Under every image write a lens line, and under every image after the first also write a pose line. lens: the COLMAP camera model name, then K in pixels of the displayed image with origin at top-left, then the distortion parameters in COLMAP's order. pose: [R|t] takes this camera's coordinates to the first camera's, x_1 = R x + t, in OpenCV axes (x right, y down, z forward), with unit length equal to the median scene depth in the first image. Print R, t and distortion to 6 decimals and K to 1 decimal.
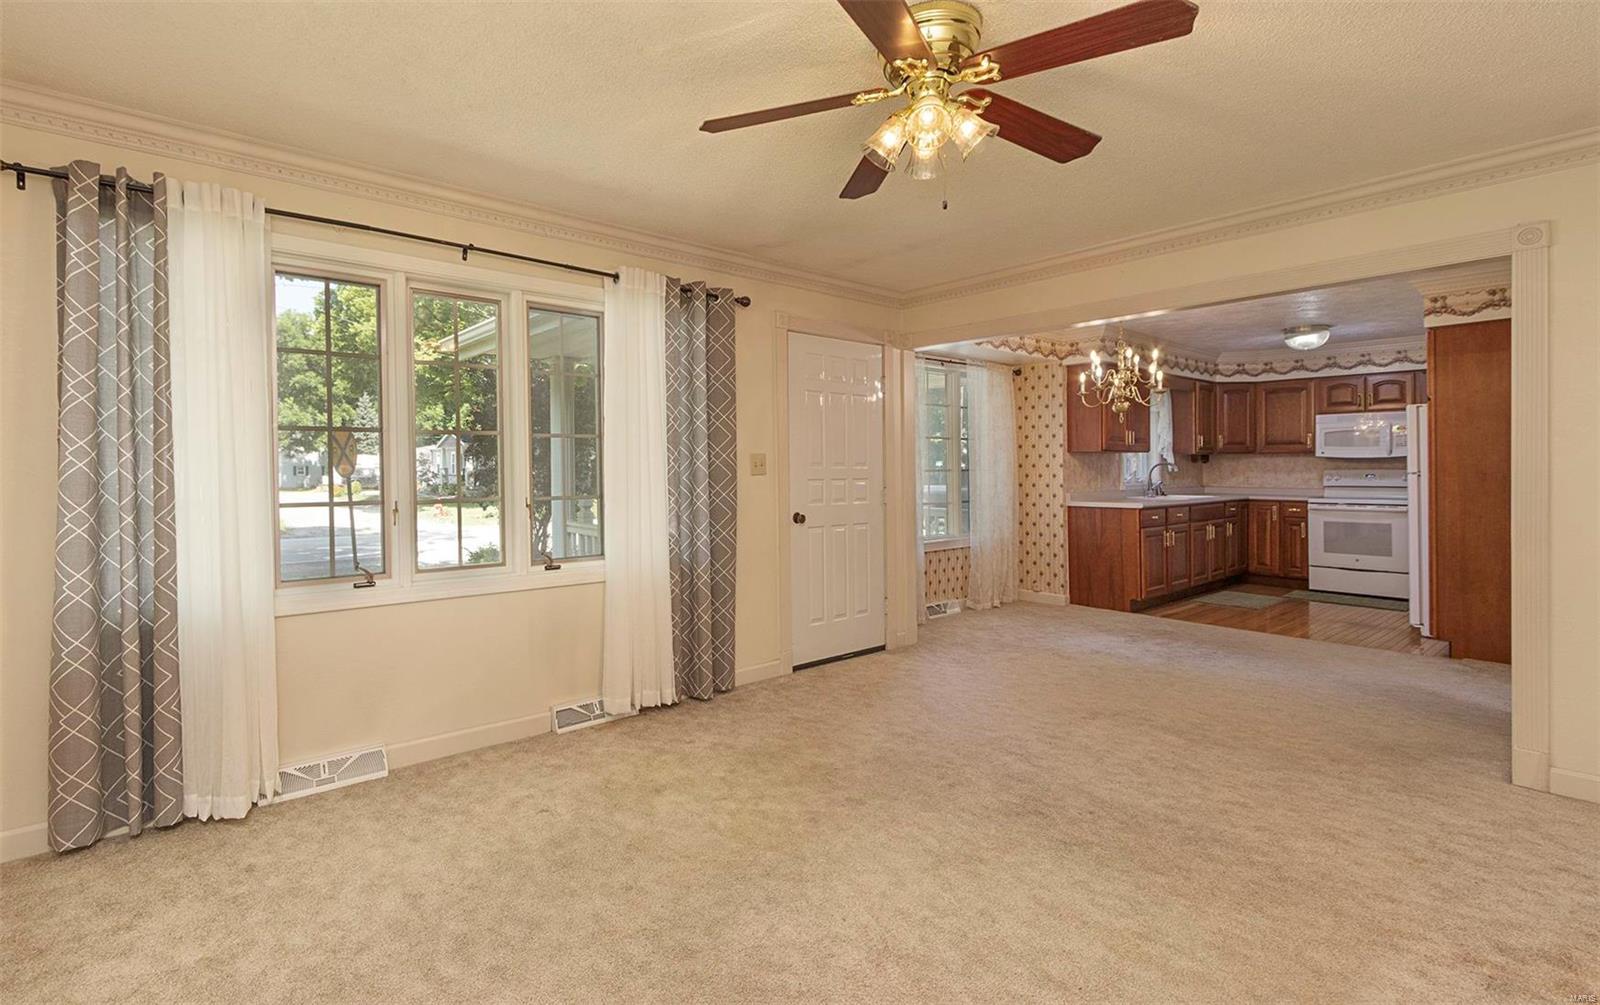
lens RADIAL K [[833.5, 0, 700.0], [0, 833.5, 454.1], [0, 0, 1]] dist [-0.000902, -0.000059]
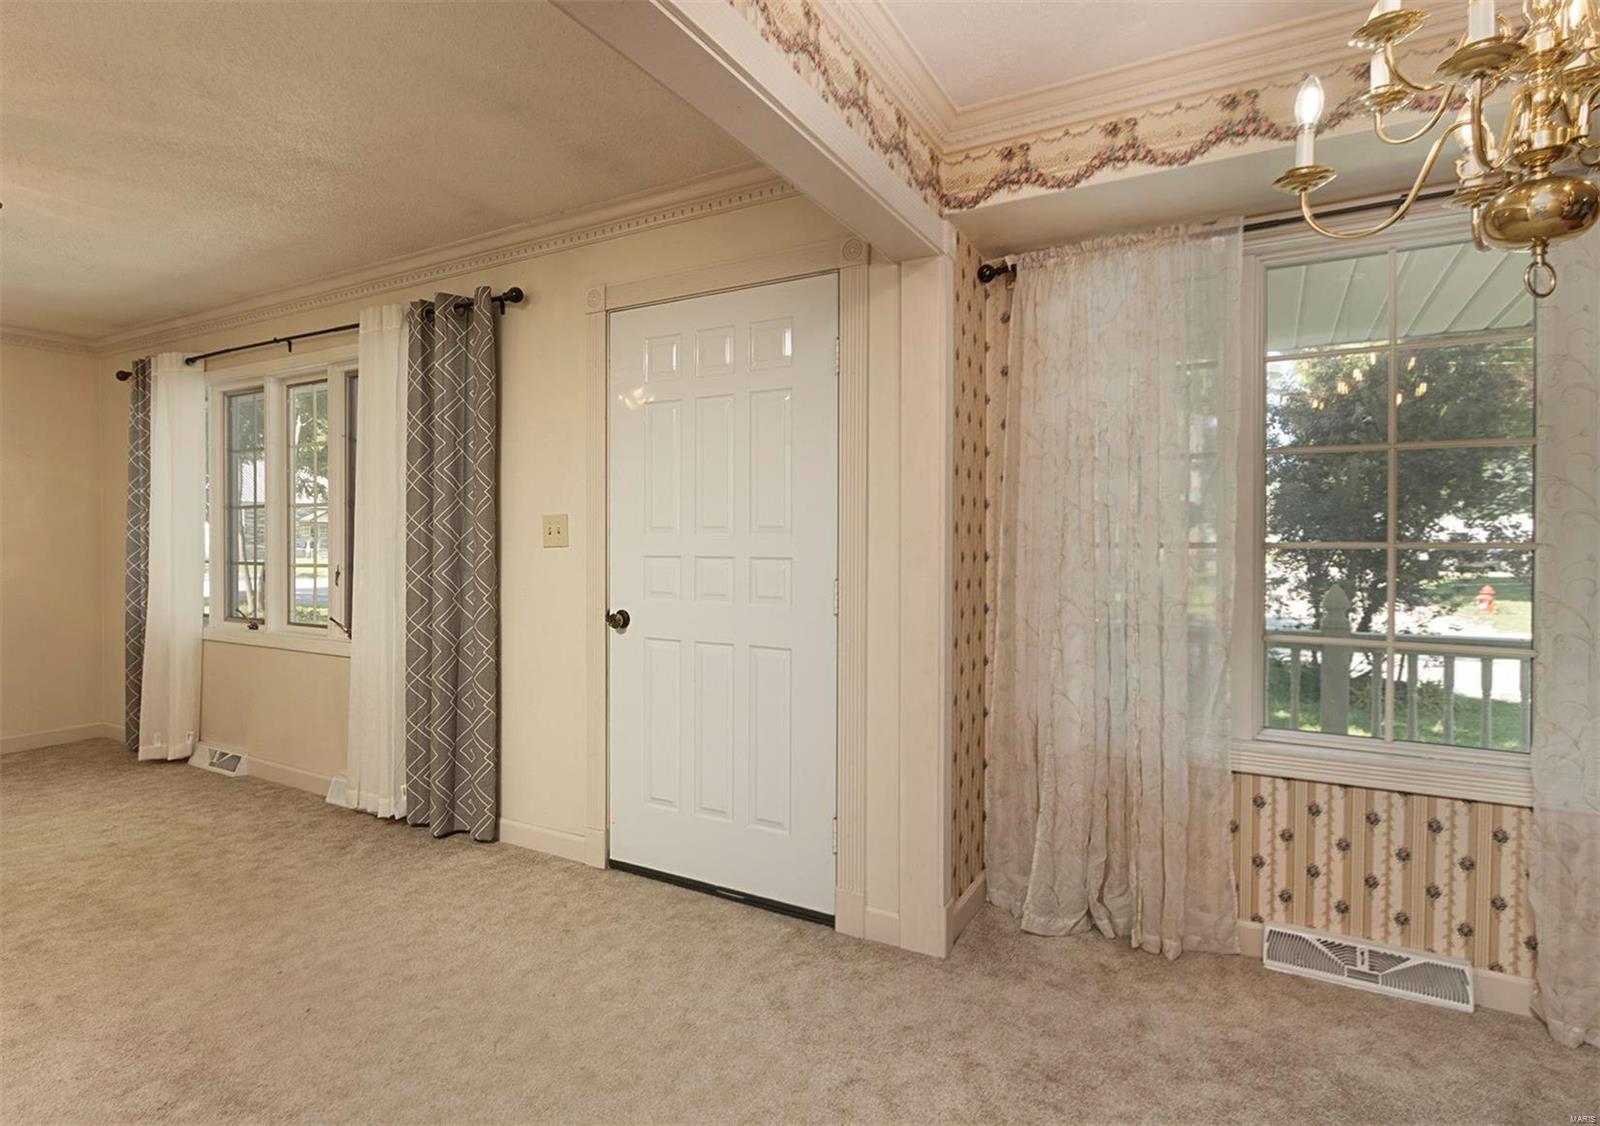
lens RADIAL K [[890.9, 0, 711.0], [0, 890.9, 552.7], [0, 0, 1]] dist [-0.002854, 0.000707]
pose [[0.273938, 0.017237, -0.961593, 0.467495], [0.014673, 0.999648, 0.022099, 0.009125], [0.961635, -0.020164, 0.273589, 0.550357]]
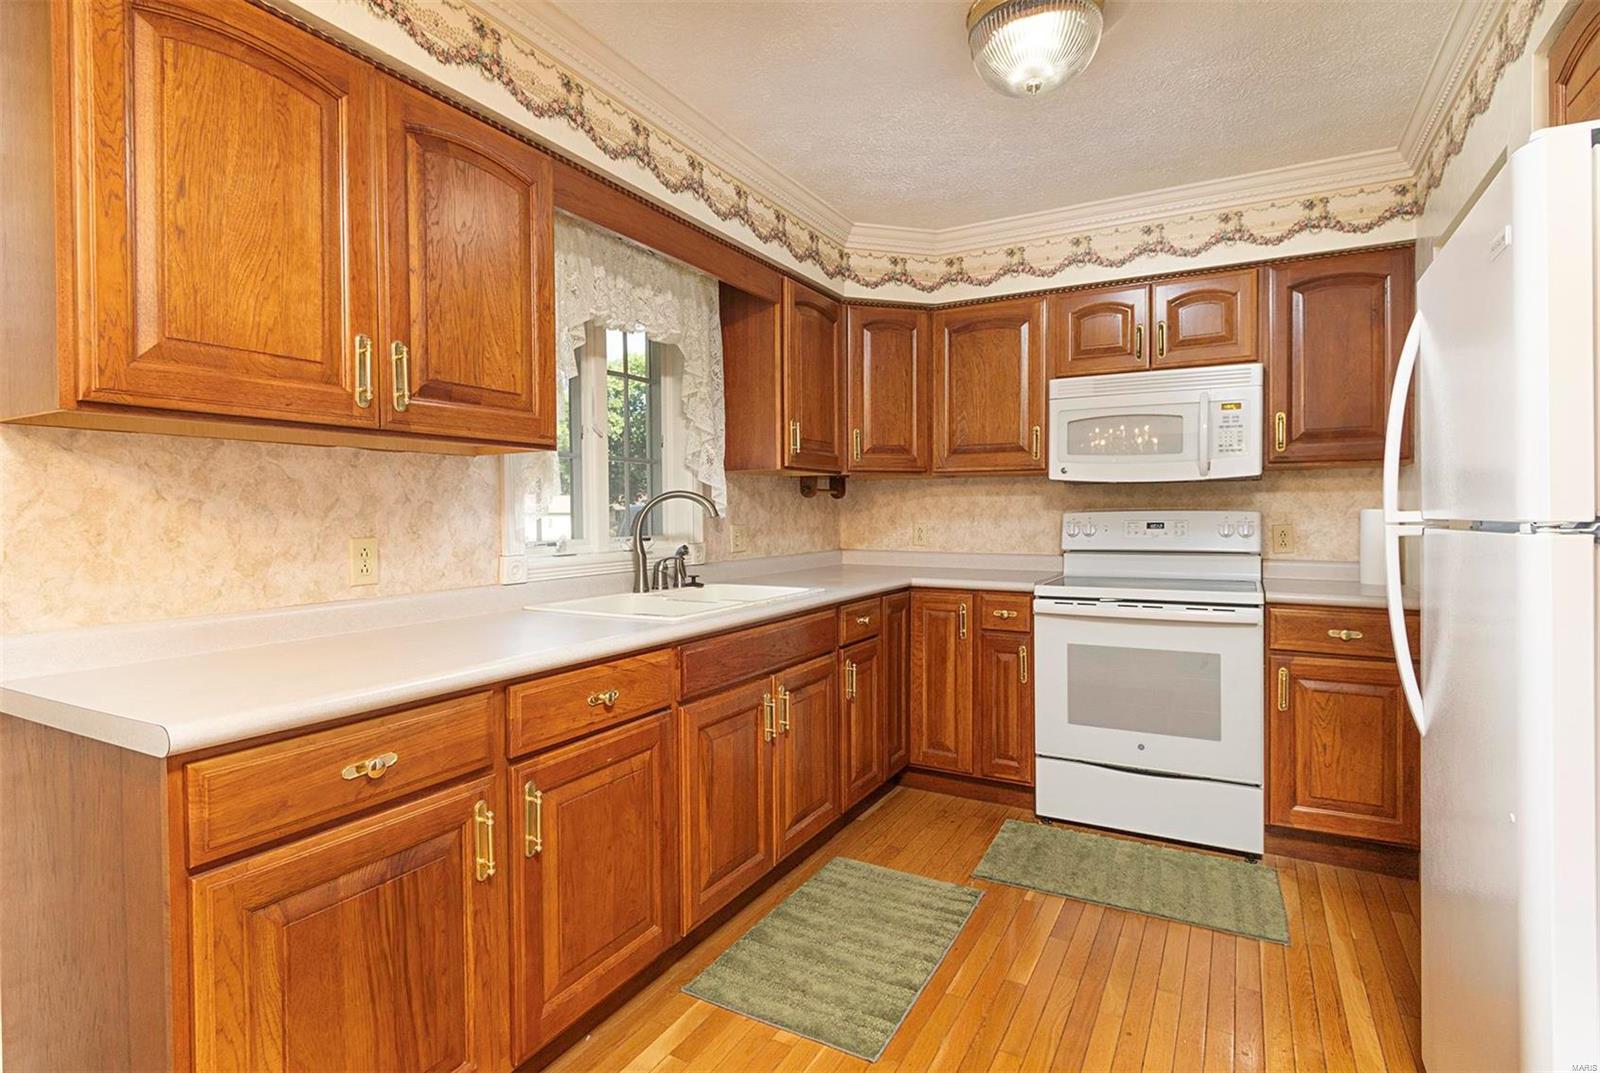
lens RADIAL K [[811.9, 0, 808.9], [0, 811.9, 497.7], [0, 0, 1]] dist [-0.002171, -0.000397]
pose [[0.932580, 0.002180, 0.360956, 0.498109], [-0.001245, 0.999995, -0.002824, 0.013269], [-0.360960, 0.002184, 0.932579, 0.689158]]
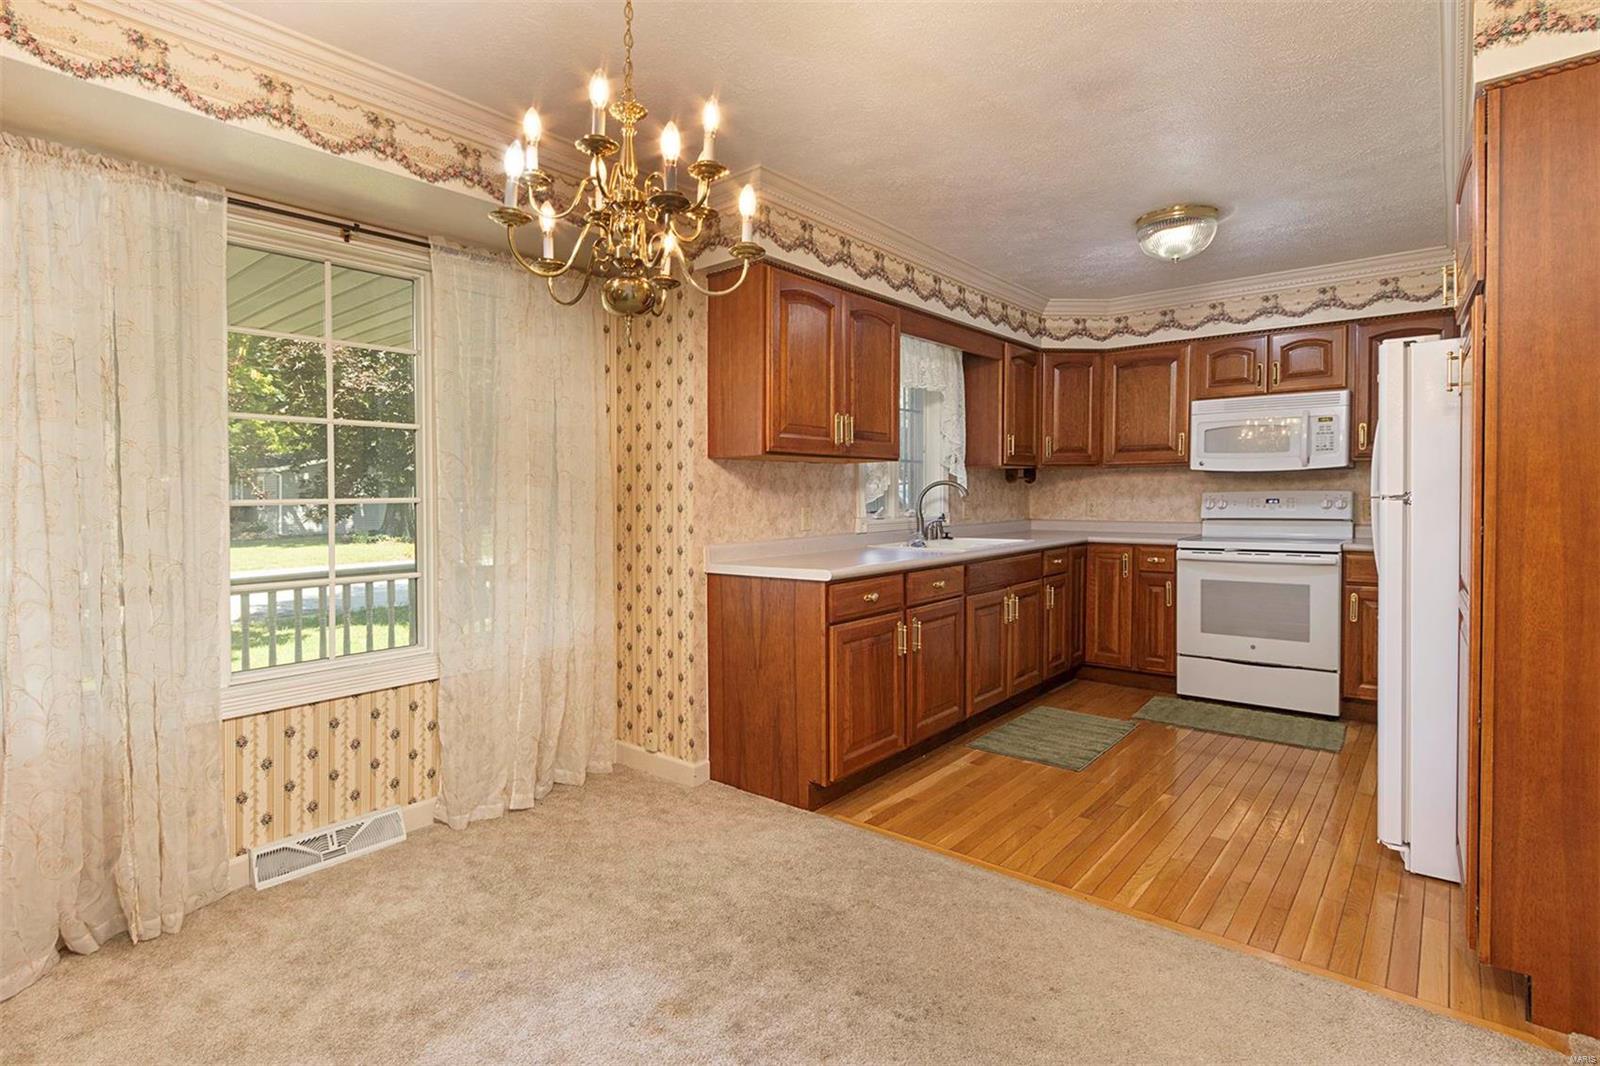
lens RADIAL K [[772.9, 0, 768.7], [0, 772.9, 516.1], [0, 0, 1]] dist [0.001264, -0.001151]
pose [[0.990829, -0.012571, 0.134538, 0.375331], [0.006805, 0.999042, 0.043232, 0.010080], [-0.134953, -0.041920, 0.989965, 0.505703]]
